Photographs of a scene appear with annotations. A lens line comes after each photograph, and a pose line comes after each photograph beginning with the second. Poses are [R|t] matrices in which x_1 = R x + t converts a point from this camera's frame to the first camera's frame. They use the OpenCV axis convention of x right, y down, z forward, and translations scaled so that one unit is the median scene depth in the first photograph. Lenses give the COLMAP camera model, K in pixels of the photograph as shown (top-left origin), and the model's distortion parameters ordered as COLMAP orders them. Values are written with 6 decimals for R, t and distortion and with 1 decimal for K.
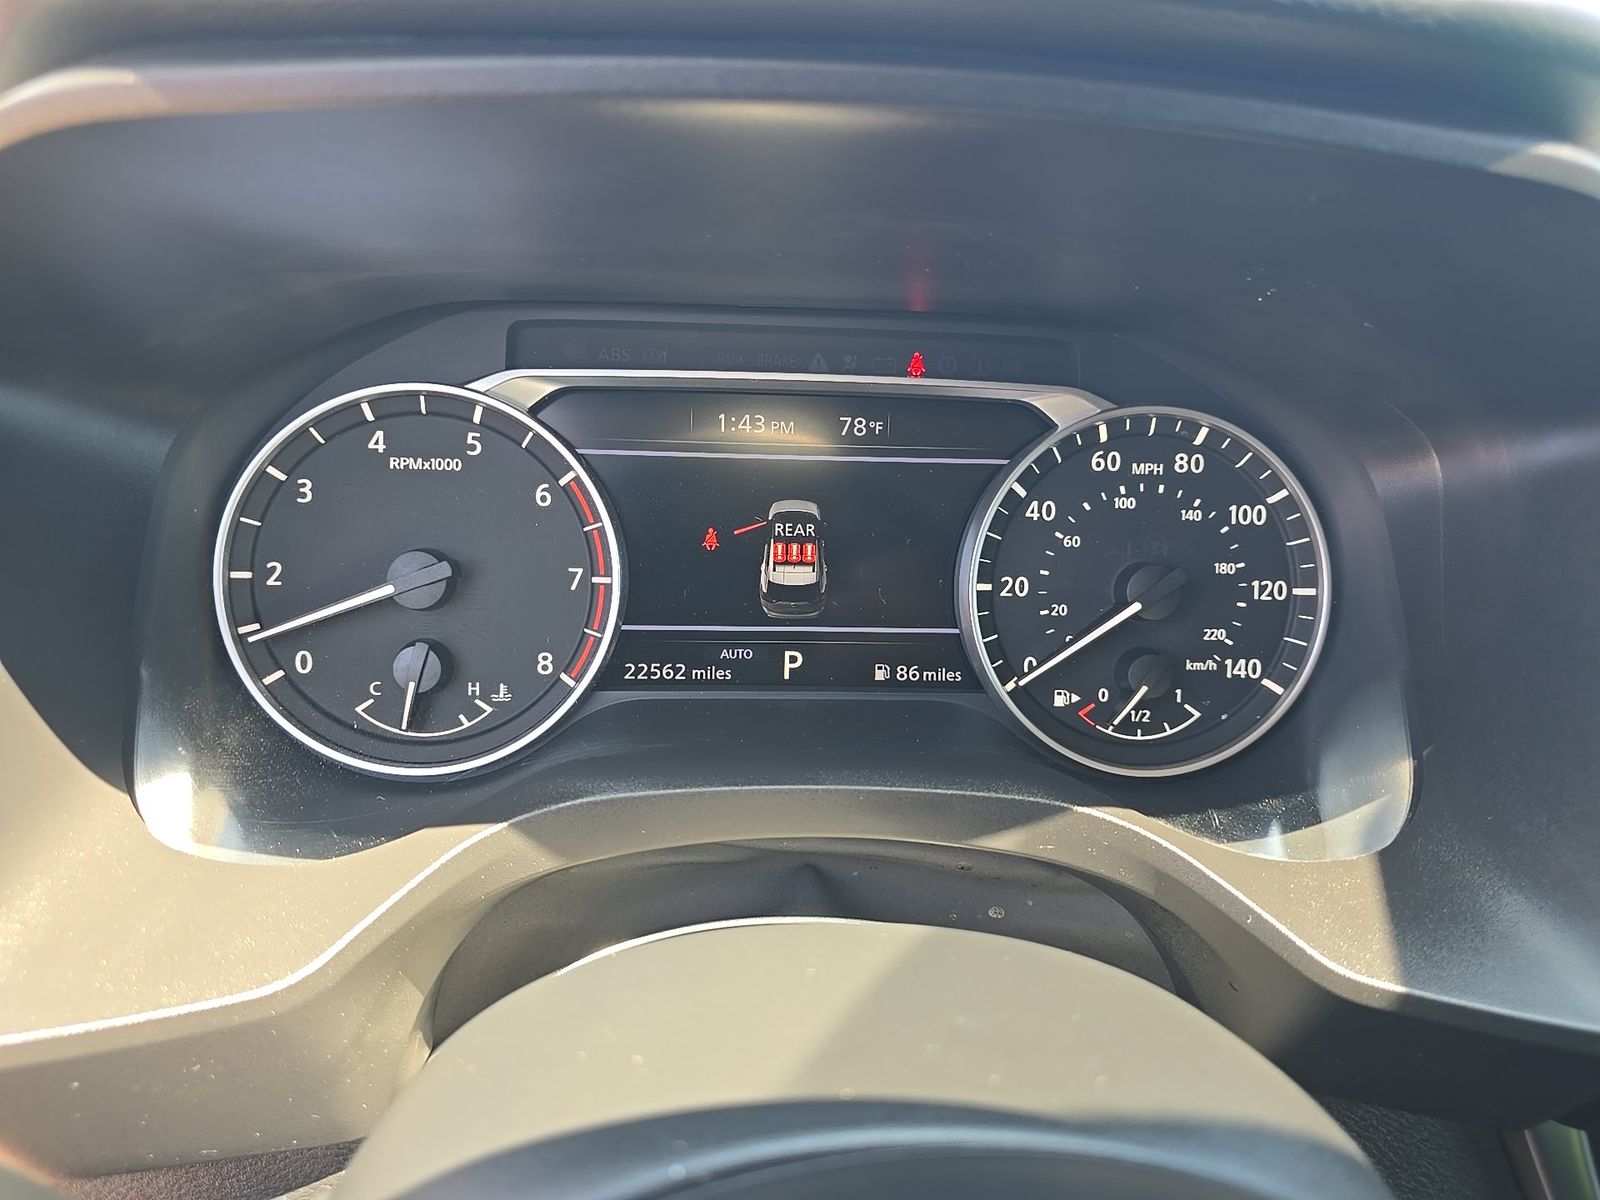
lens RADIAL K [[1074.8, 0, 800.0], [0, 1074.8, 600.0], [0, 0, 1]] dist [0.033255, -0.030276]
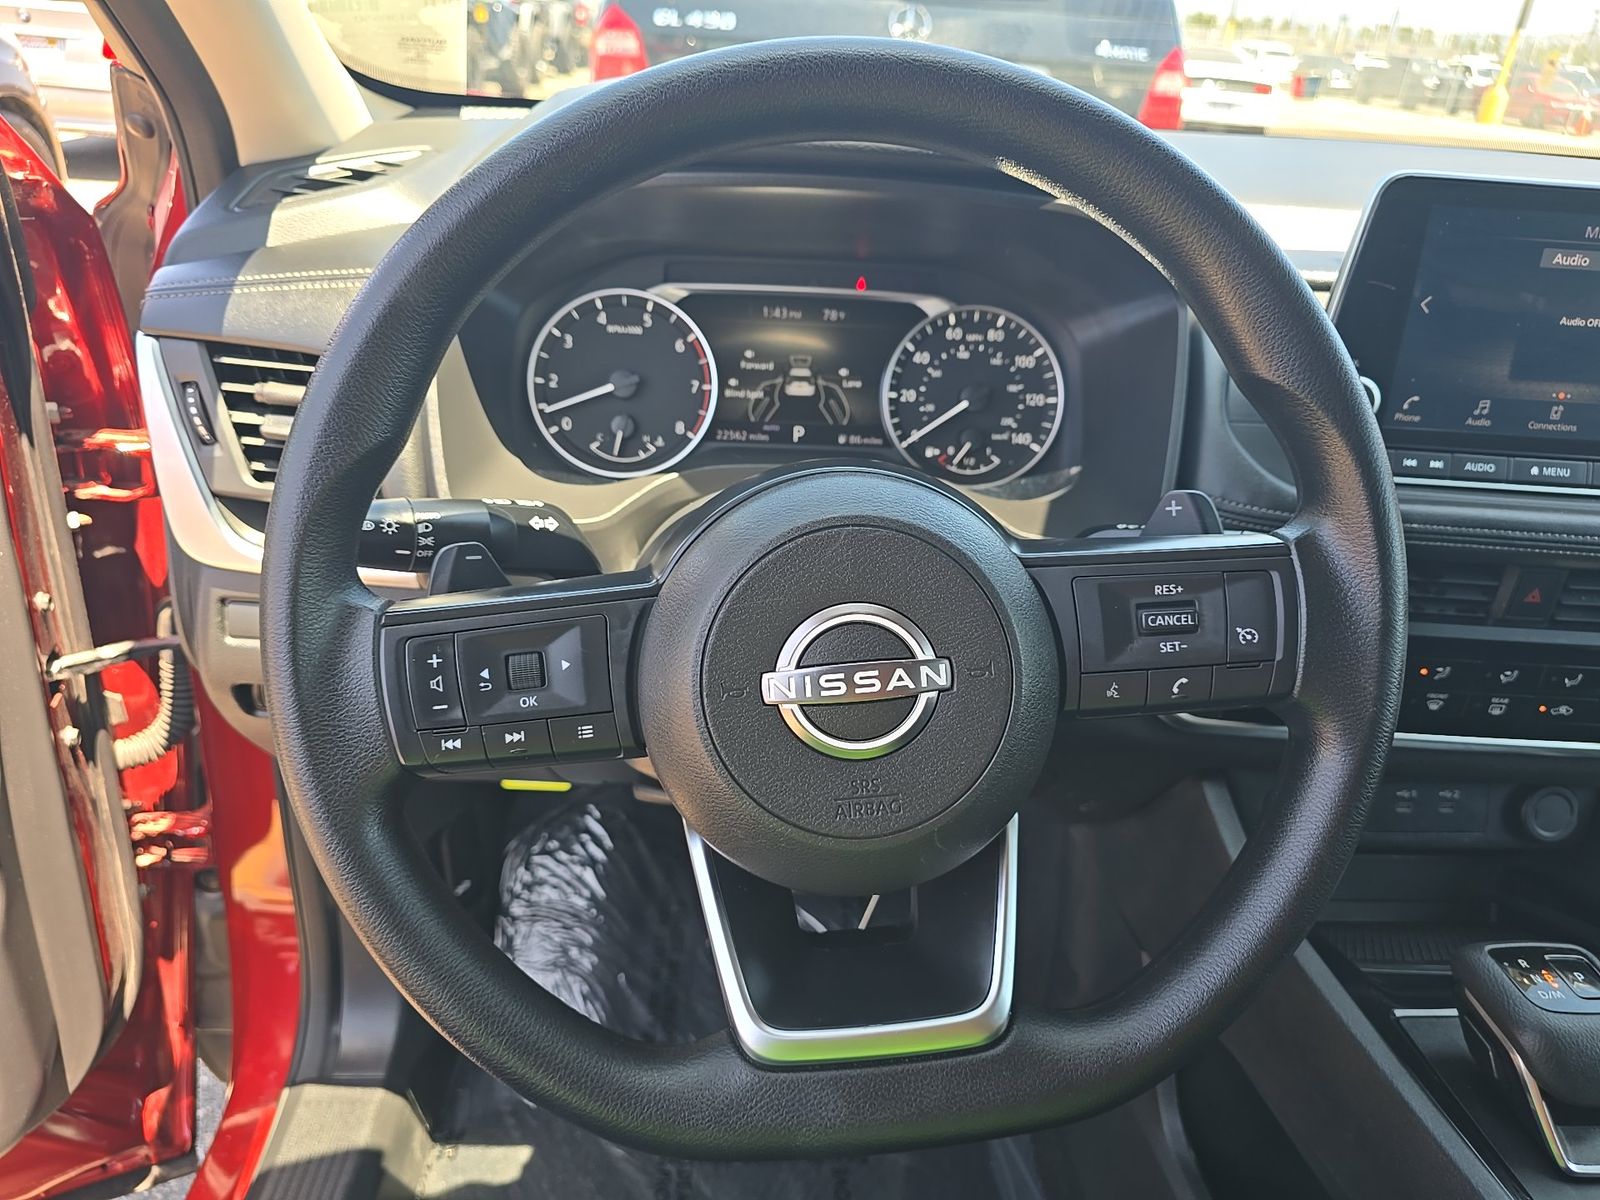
lens RADIAL K [[1137.2, 0, 794.1], [0, 1137.2, 602.2], [0, 0, 1]] dist [0.069092, -0.065194]
pose [[0.999790, 0.014756, -0.014211, 0.020340], [-0.014236, 0.999250, 0.036011, 0.305561], [0.014732, -0.035801, 0.999250, -1.182083]]
